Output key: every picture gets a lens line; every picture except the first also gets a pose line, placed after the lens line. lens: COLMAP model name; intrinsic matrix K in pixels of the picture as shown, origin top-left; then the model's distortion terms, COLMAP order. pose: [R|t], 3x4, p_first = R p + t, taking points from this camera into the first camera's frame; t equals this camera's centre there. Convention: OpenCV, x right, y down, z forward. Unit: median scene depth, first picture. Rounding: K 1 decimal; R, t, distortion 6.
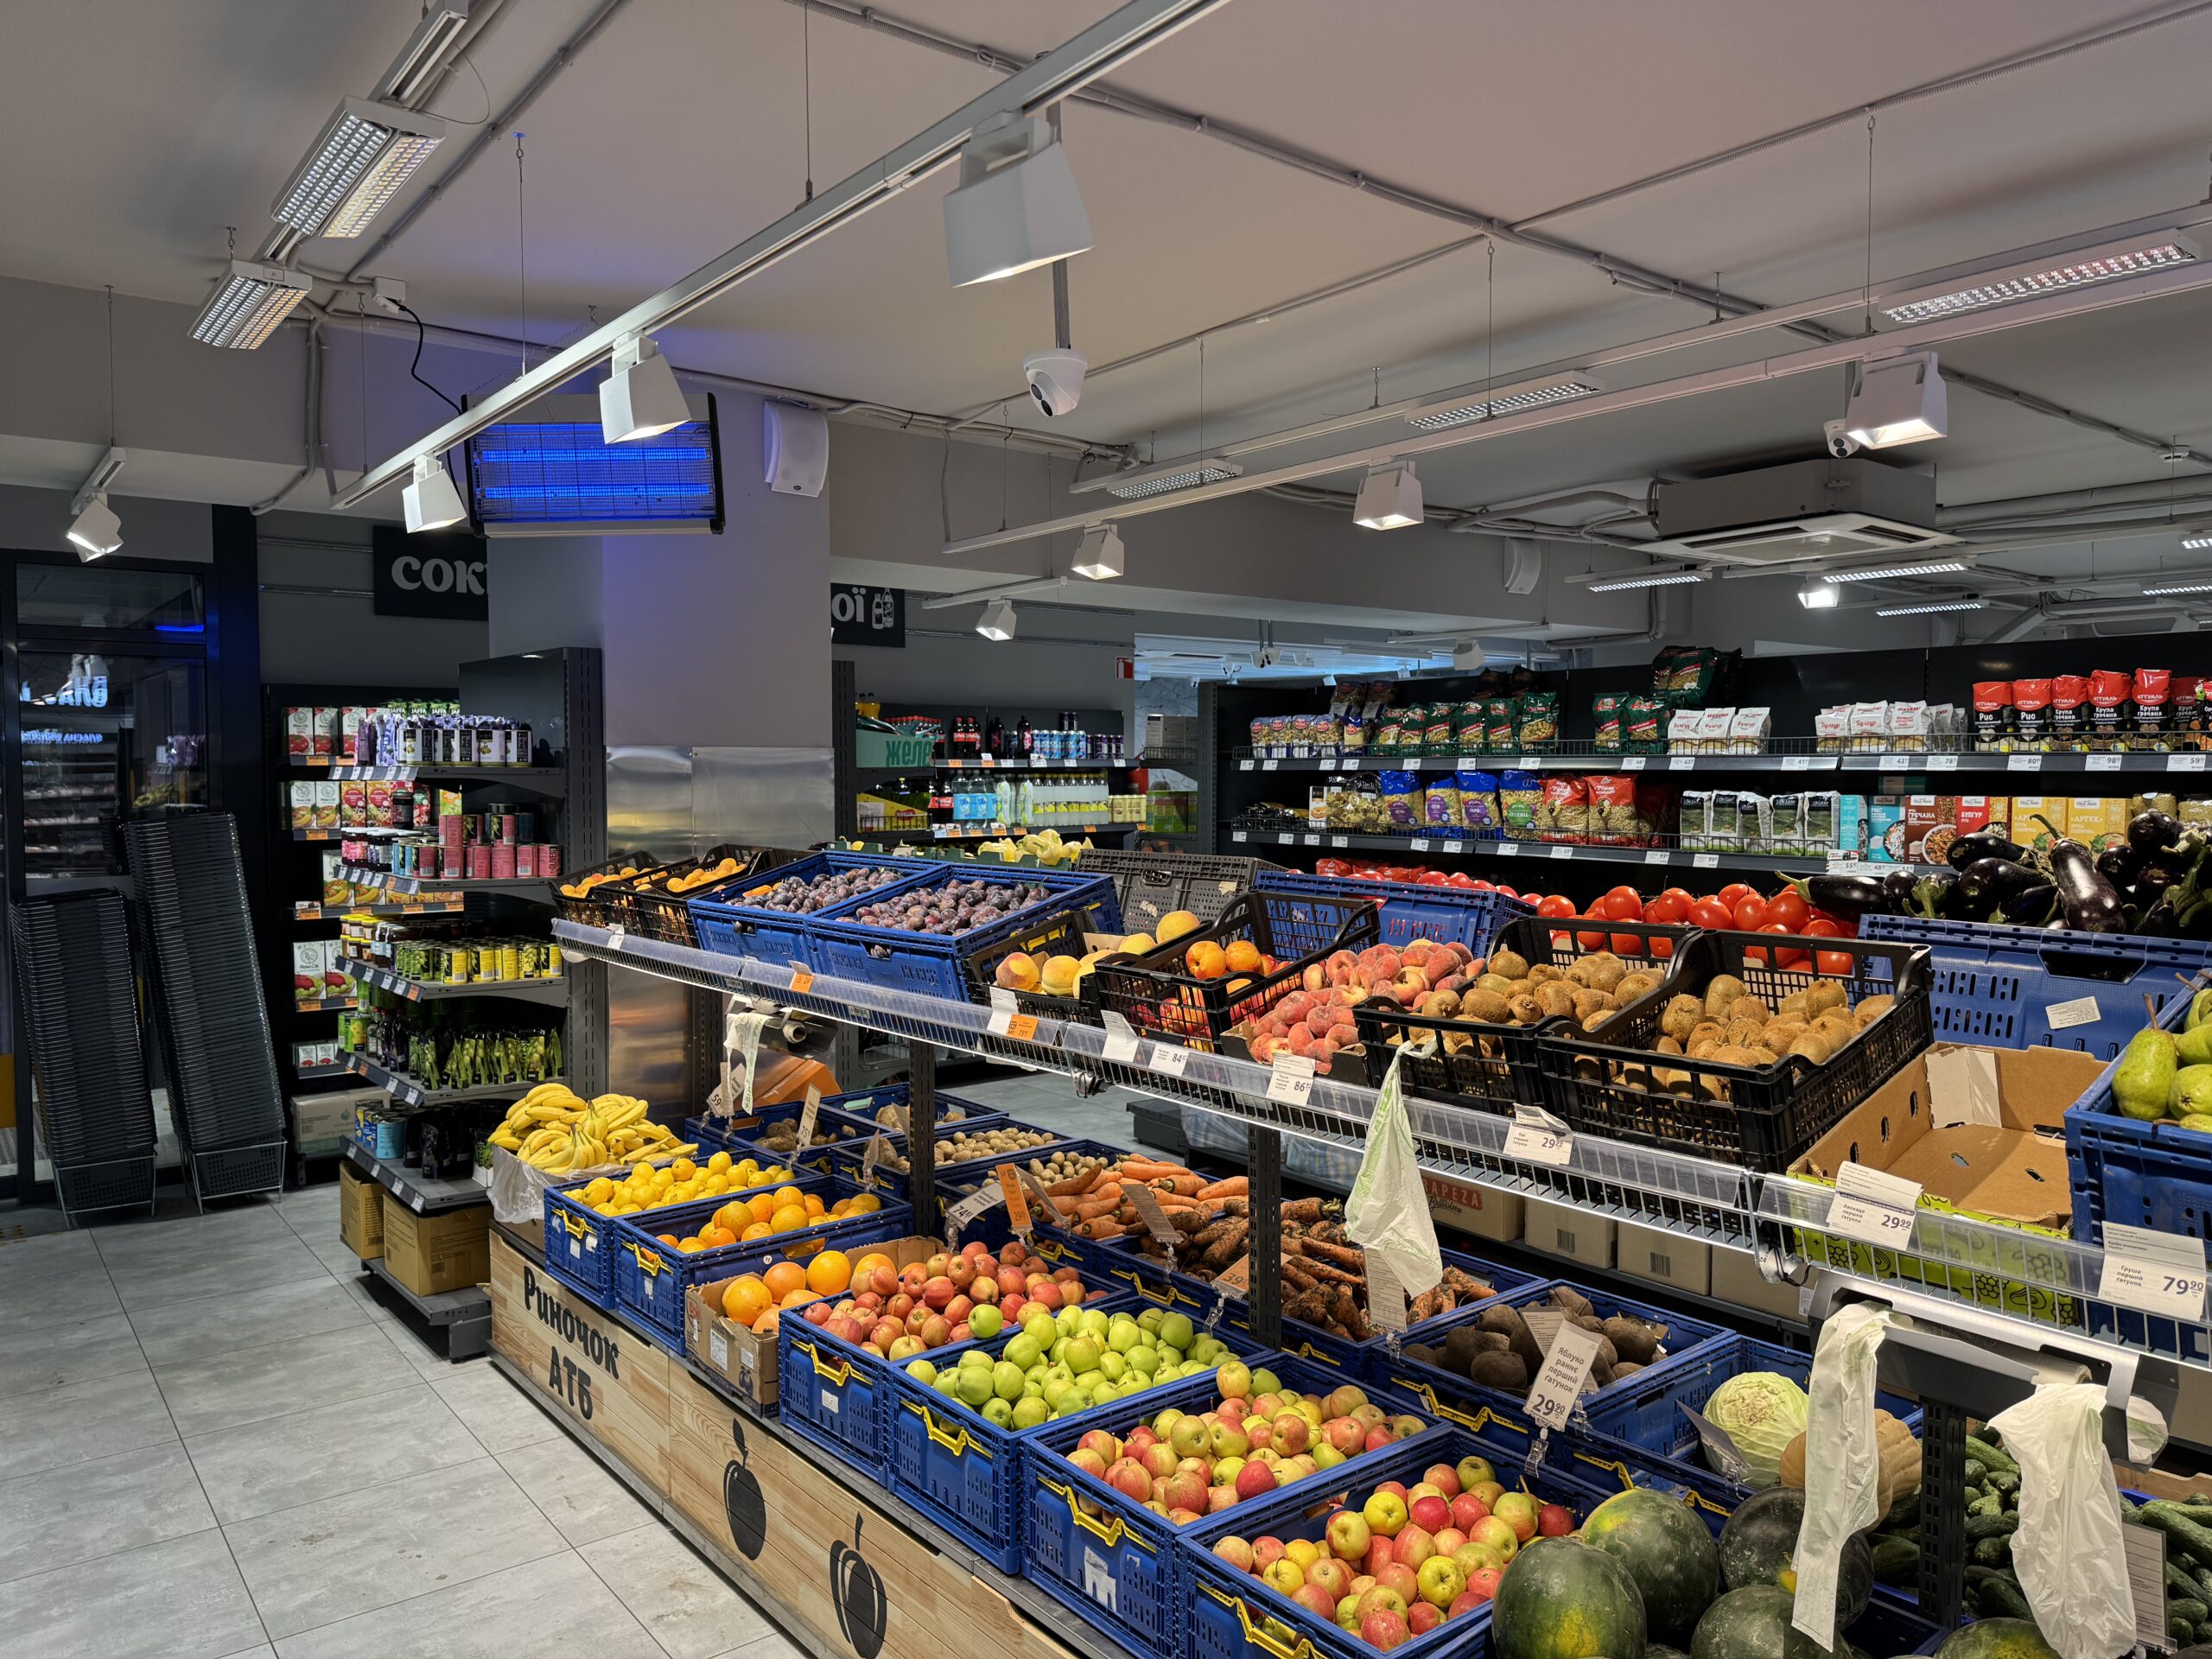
lens RADIAL K [[1572.2, 0, 1136.5], [0, 1572.2, 846.7], [0, 0, 1]] dist [0.019102, -0.049347]
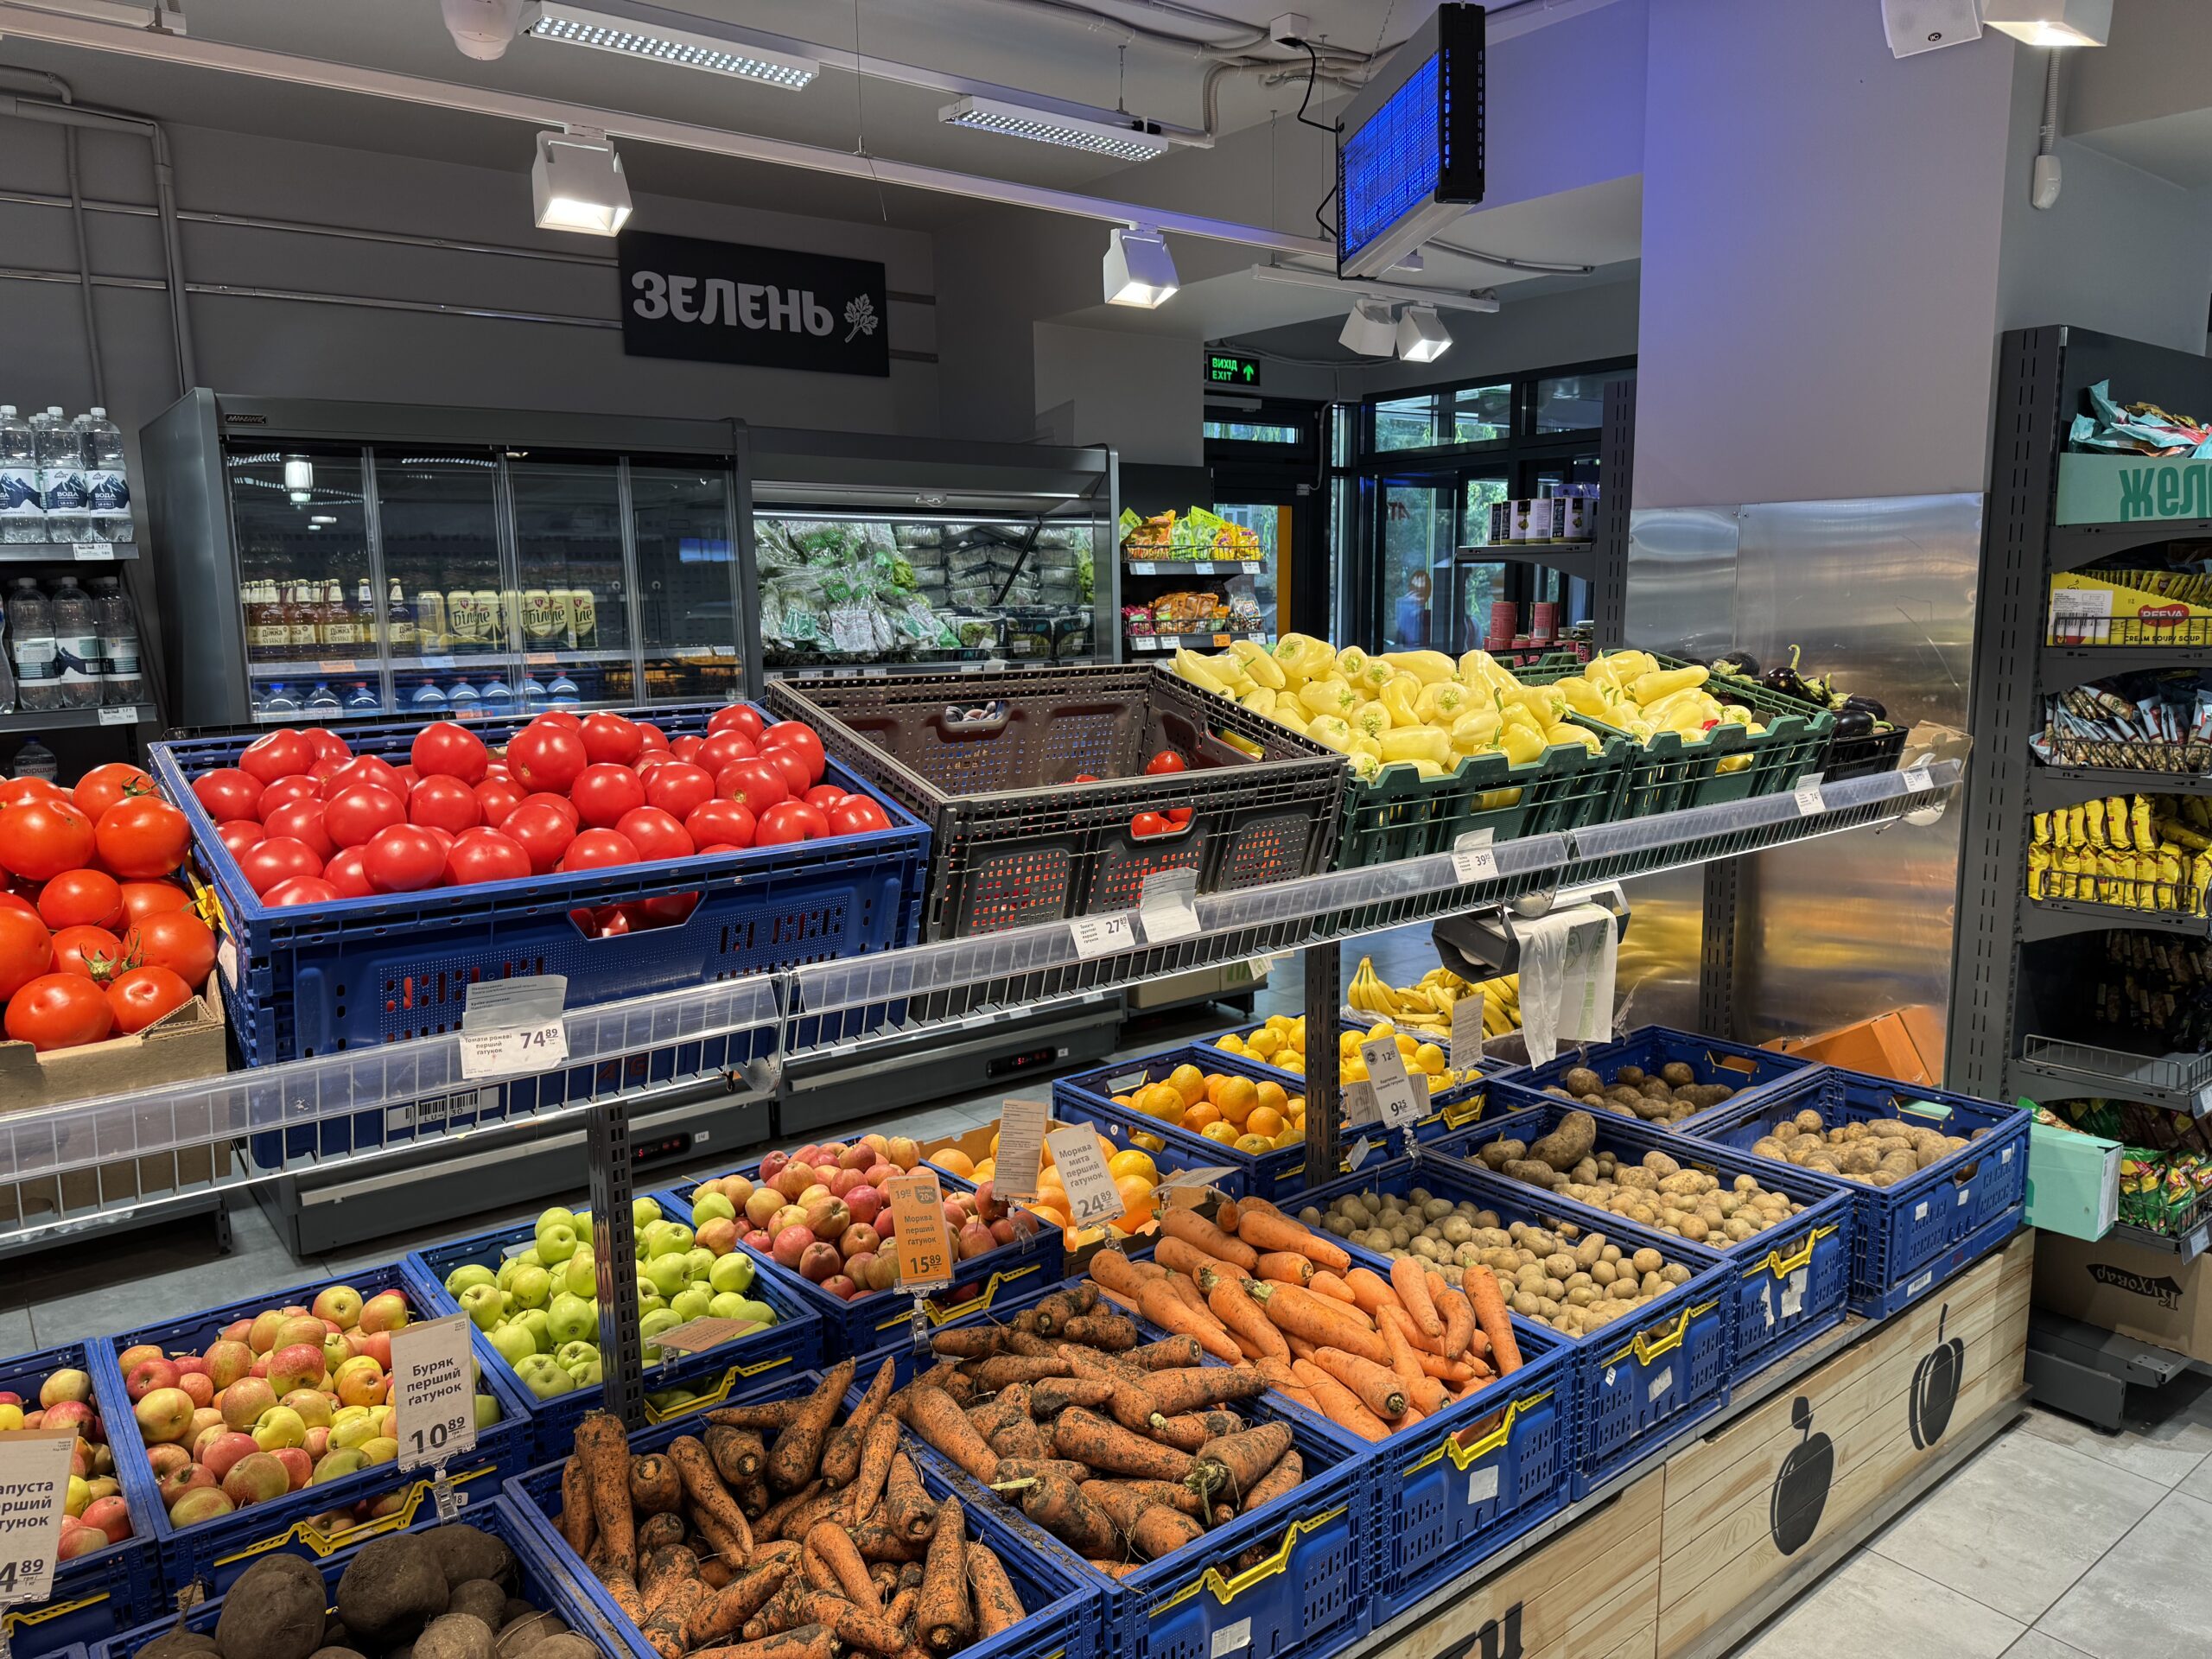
lens RADIAL K [[1572.2, 0, 1102.3], [0, 1572.2, 851.3], [0, 0, 1]] dist [0.019102, -0.049347]
pose [[-0.002703, 0.166837, -0.985981, 0.509770], [-0.031895, 0.985468, 0.166838, -0.025387], [0.999488, 0.031899, 0.002657, 0.892793]]
